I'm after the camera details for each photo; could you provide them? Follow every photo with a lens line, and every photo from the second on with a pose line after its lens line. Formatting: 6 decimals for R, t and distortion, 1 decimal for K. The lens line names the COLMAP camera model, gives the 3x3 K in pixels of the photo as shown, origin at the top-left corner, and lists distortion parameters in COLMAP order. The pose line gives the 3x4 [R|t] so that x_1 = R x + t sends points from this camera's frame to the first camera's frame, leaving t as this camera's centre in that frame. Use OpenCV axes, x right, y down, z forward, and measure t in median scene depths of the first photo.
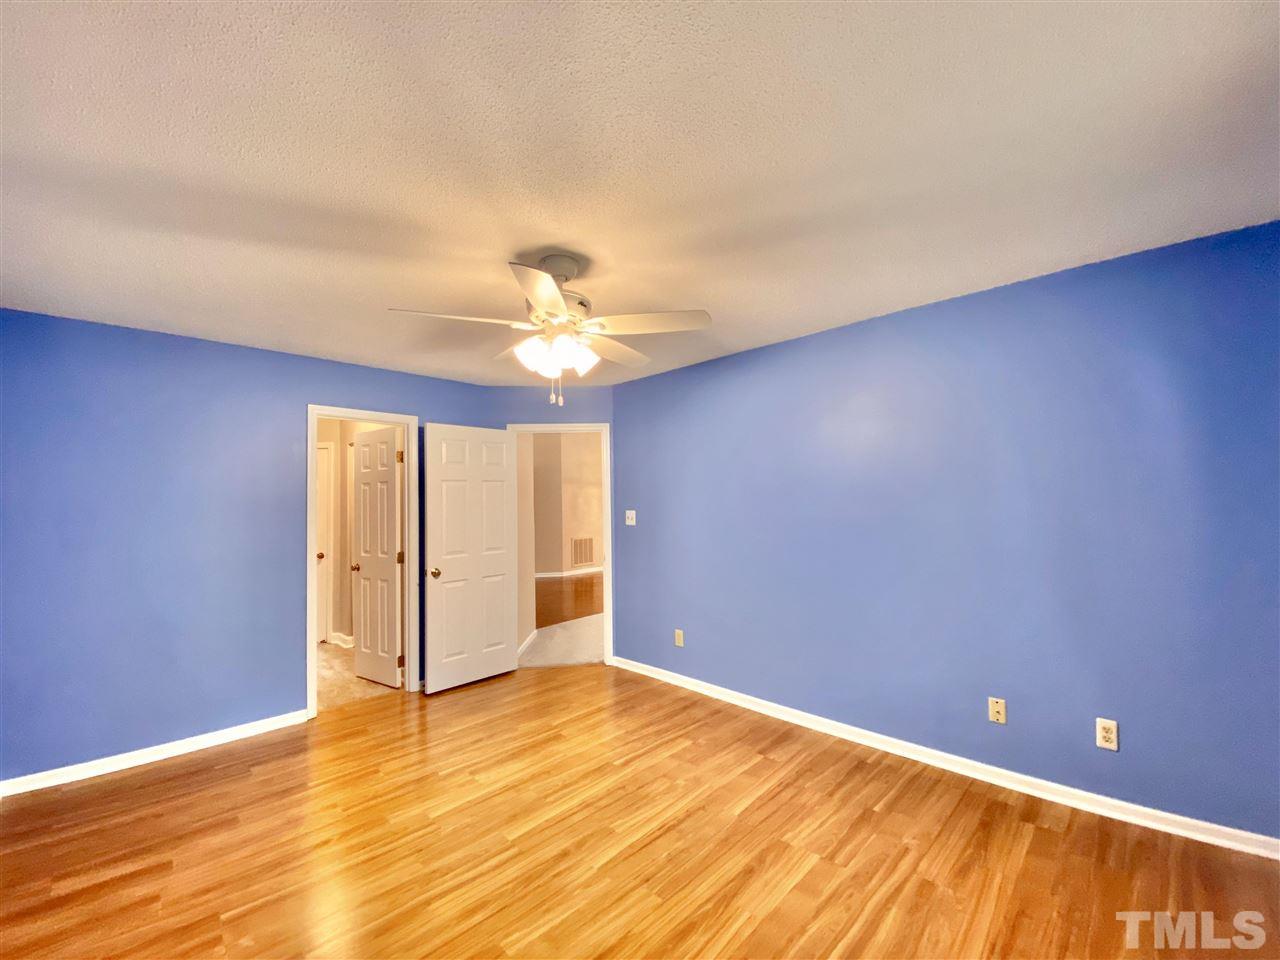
lens RADIAL K [[533.0, 0, 637.2], [0, 533.0, 482.7], [0, 0, 1]] dist [0.022749, -0.021893]
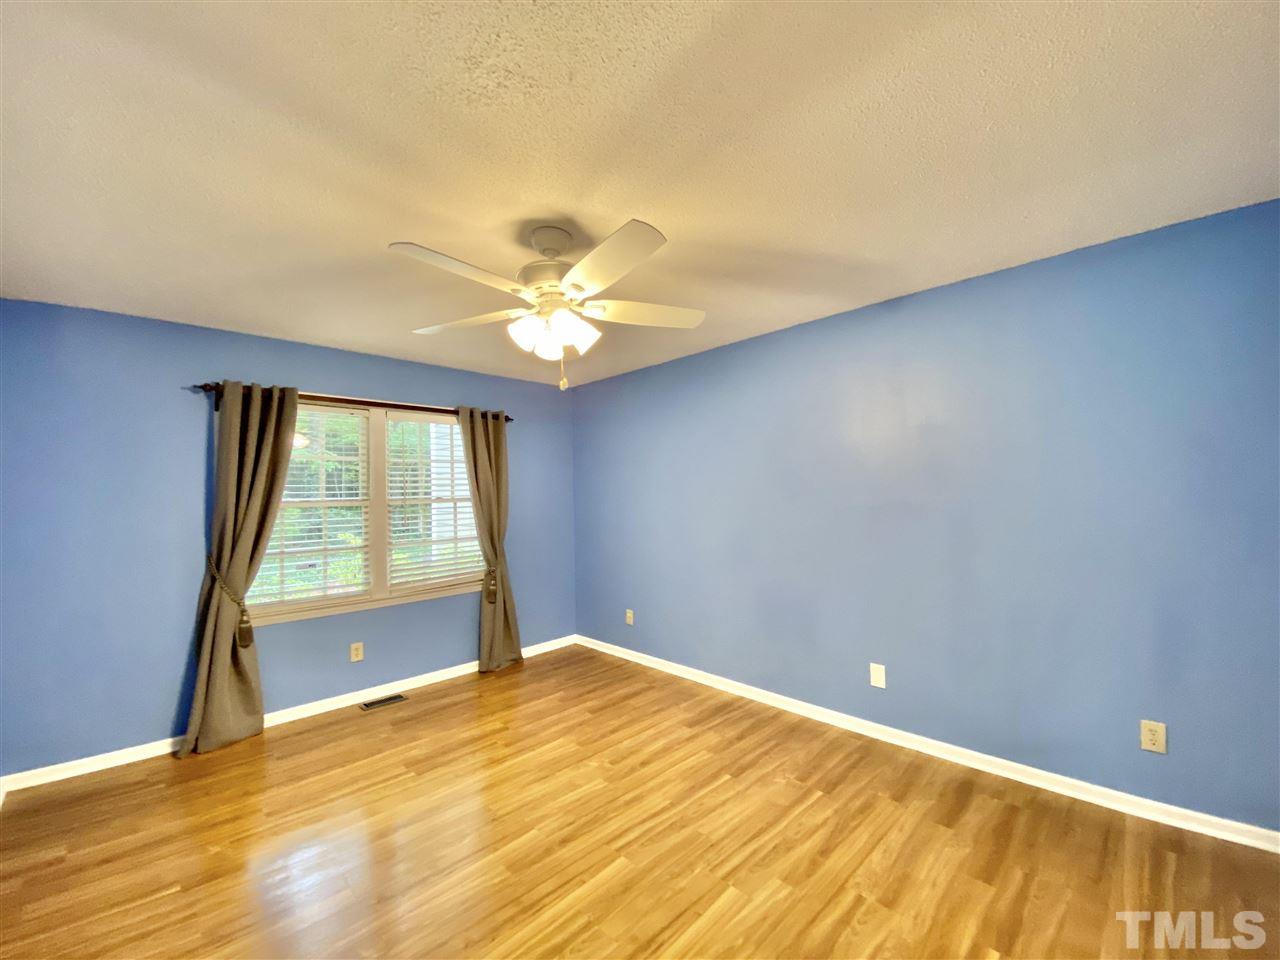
lens RADIAL K [[533.0, 0, 637.2], [0, 533.0, 482.7], [0, 0, 1]] dist [0.022749, -0.021893]
pose [[-0.999250, 0.037897, 0.007944, -0.298724], [0.037476, 0.998153, -0.047810, 0.072408], [-0.009742, -0.047476, -0.998825, 1.982708]]
